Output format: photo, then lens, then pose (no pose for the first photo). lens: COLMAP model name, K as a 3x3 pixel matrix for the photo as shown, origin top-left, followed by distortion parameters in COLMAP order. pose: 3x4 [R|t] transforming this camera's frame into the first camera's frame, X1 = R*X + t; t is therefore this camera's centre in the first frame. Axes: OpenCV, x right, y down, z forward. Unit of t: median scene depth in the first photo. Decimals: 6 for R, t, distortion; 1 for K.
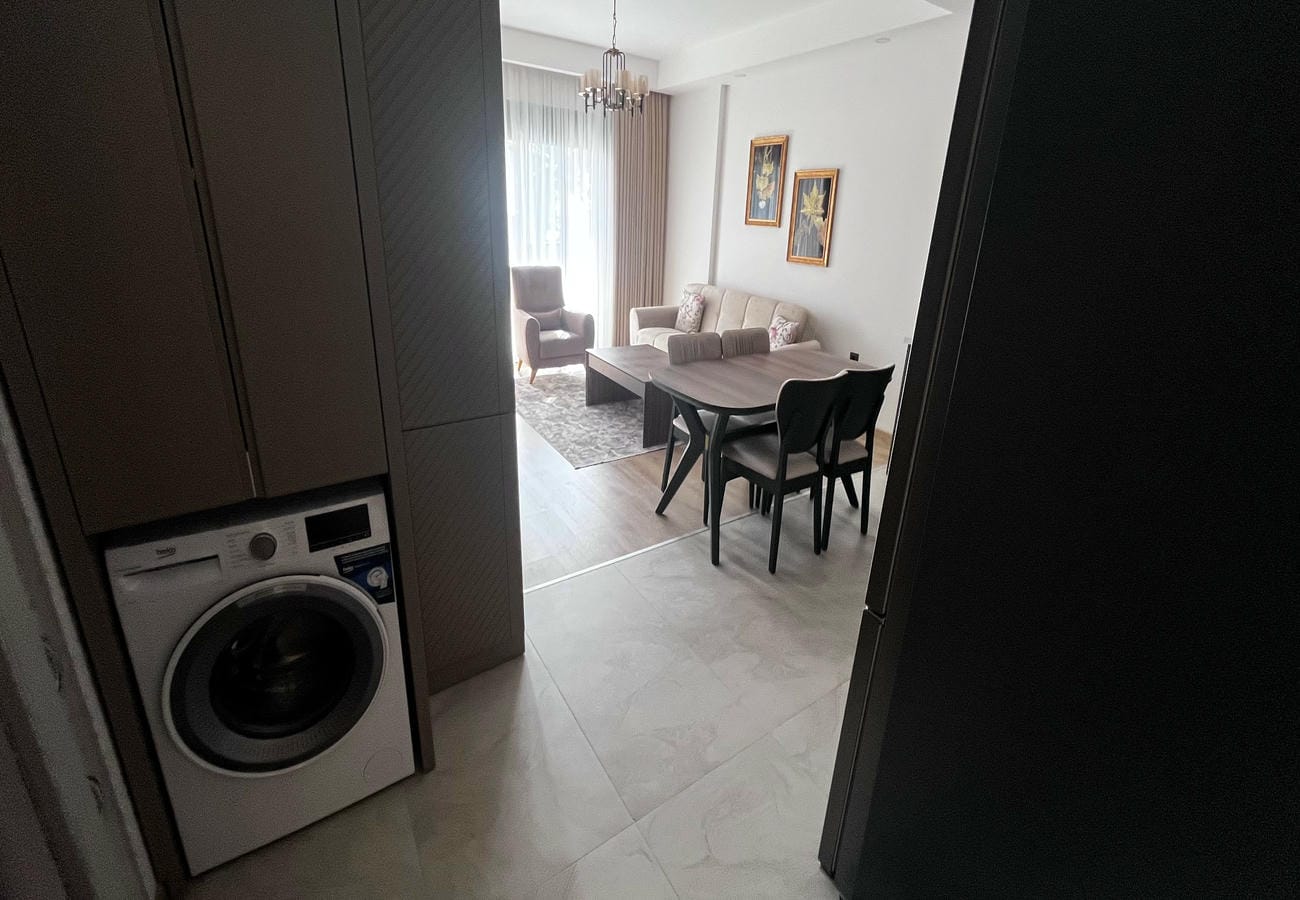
lens RADIAL K [[622.9, 0, 708.0], [0, 622.9, 427.8], [0, 0, 1]] dist [0.000087, -0.000085]
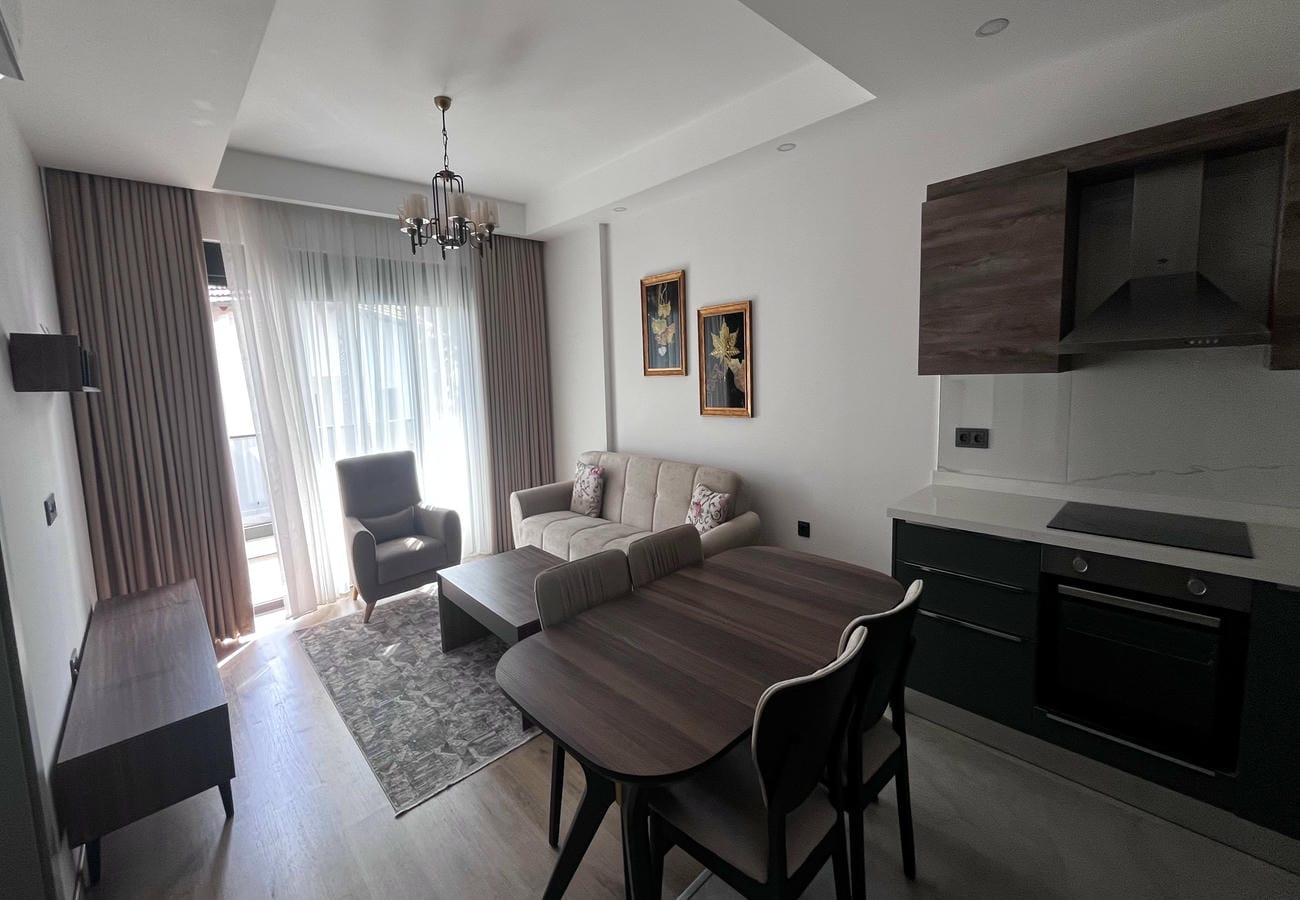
lens RADIAL K [[535.8, 0, 650.0], [0, 535.8, 450.0], [0, 0, 1]] dist [0.000937, 0.000095]
pose [[0.993173, -0.103071, 0.054632, 0.018928], [0.110933, 0.979353, -0.169004, -0.115456], [-0.036085, 0.173910, 0.984100, 0.335617]]
